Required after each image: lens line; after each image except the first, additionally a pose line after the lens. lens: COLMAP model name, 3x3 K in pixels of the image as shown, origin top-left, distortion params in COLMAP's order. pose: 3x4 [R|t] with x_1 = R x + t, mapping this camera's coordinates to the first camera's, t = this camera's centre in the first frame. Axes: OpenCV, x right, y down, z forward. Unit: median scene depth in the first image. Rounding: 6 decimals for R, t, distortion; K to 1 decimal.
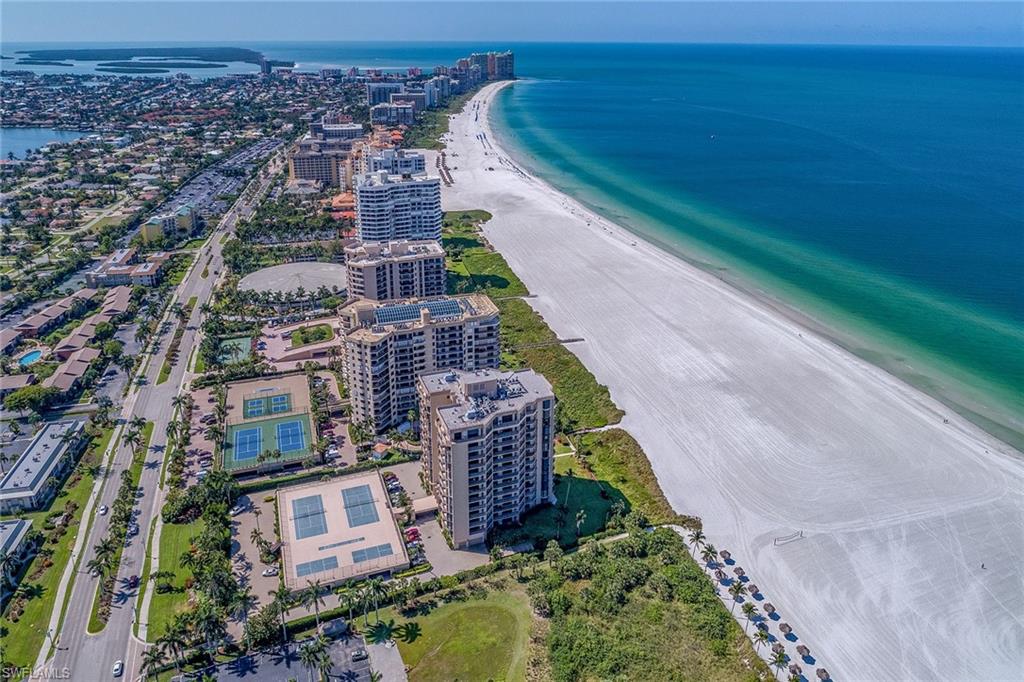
lens RADIAL K [[703.2, 0, 506.3], [0, 703.2, 262.4], [0, 0, 1]] dist [-0.005499, 0.000054]
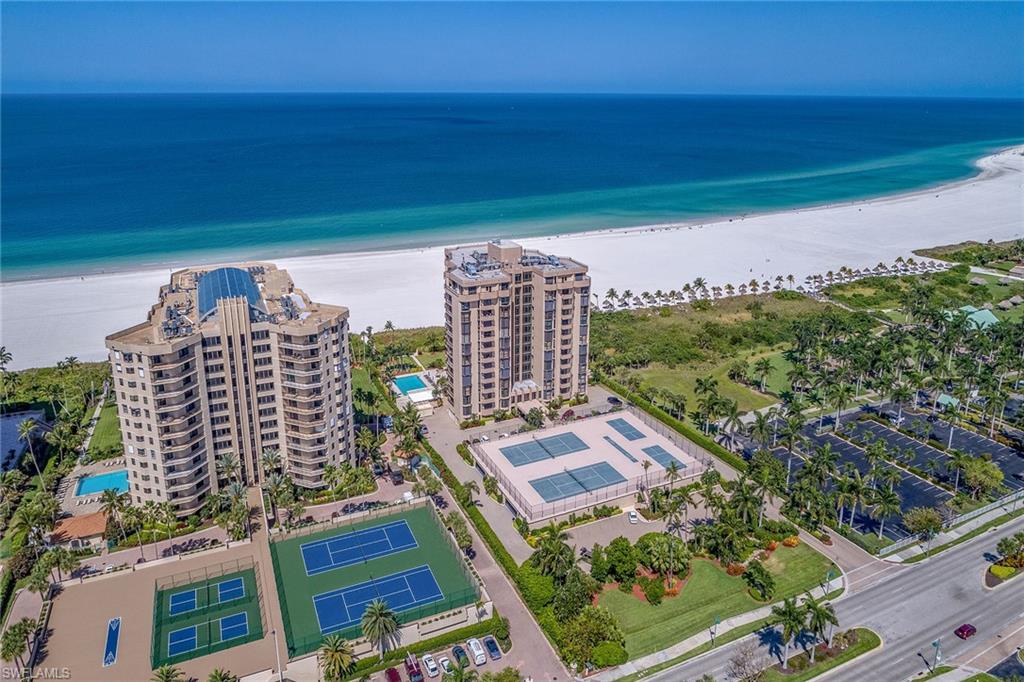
lens RADIAL K [[703.2, 0, 506.3], [0, 703.2, 262.4], [0, 0, 1]] dist [-0.005499, 0.000054]
pose [[-0.093564, -0.241362, 0.965914, -0.693120], [0.305167, 0.916520, 0.258580, -0.034747], [-0.947691, 0.318959, -0.012097, 0.771760]]
